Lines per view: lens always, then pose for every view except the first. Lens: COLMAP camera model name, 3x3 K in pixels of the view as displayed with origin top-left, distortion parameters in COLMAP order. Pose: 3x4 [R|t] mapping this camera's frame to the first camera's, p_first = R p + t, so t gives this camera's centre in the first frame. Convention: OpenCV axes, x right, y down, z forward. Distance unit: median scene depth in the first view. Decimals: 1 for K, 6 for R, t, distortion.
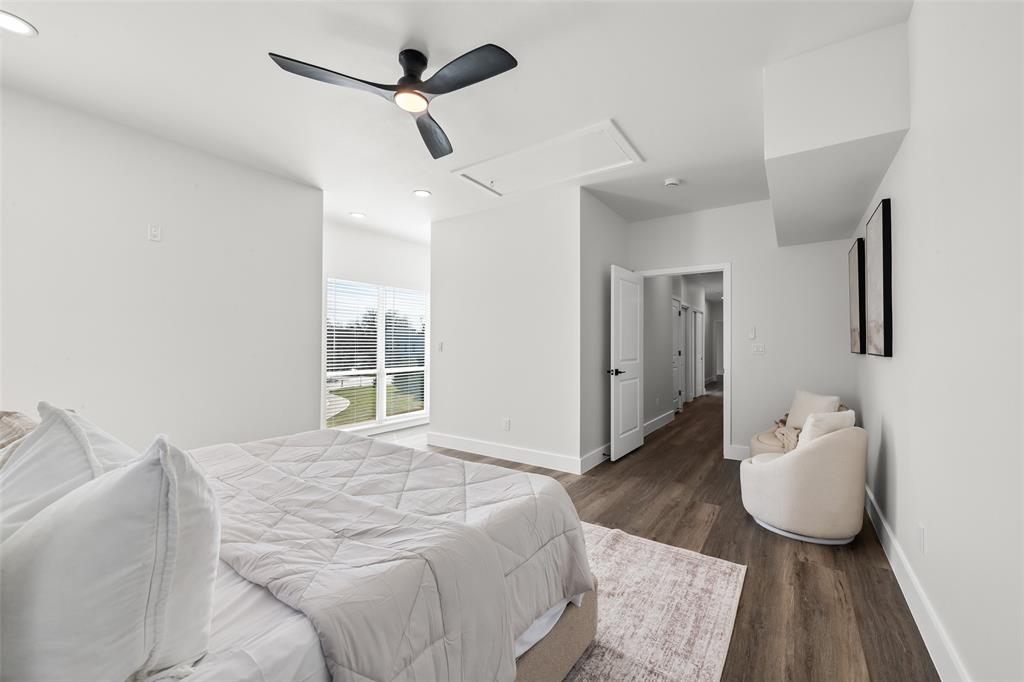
lens RADIAL K [[409.0, 0, 511.9], [0, 409.0, 342.0], [0, 0, 1]] dist [-0.001271, -0.000702]
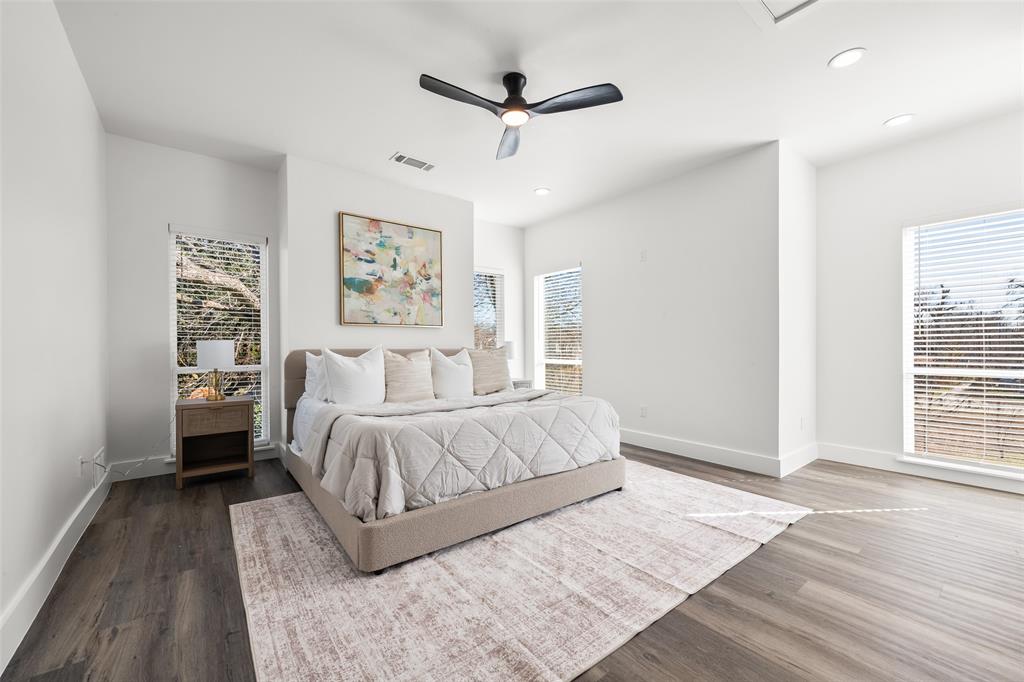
lens RADIAL K [[409.0, 0, 511.8], [0, 409.0, 344.8], [0, 0, 1]] dist [-0.001271, -0.000702]
pose [[-0.299881, -0.002358, -0.953974, 1.084317], [0.011500, 0.999915, -0.006086, 0.092164], [0.953907, -0.012796, -0.299829, 1.631283]]
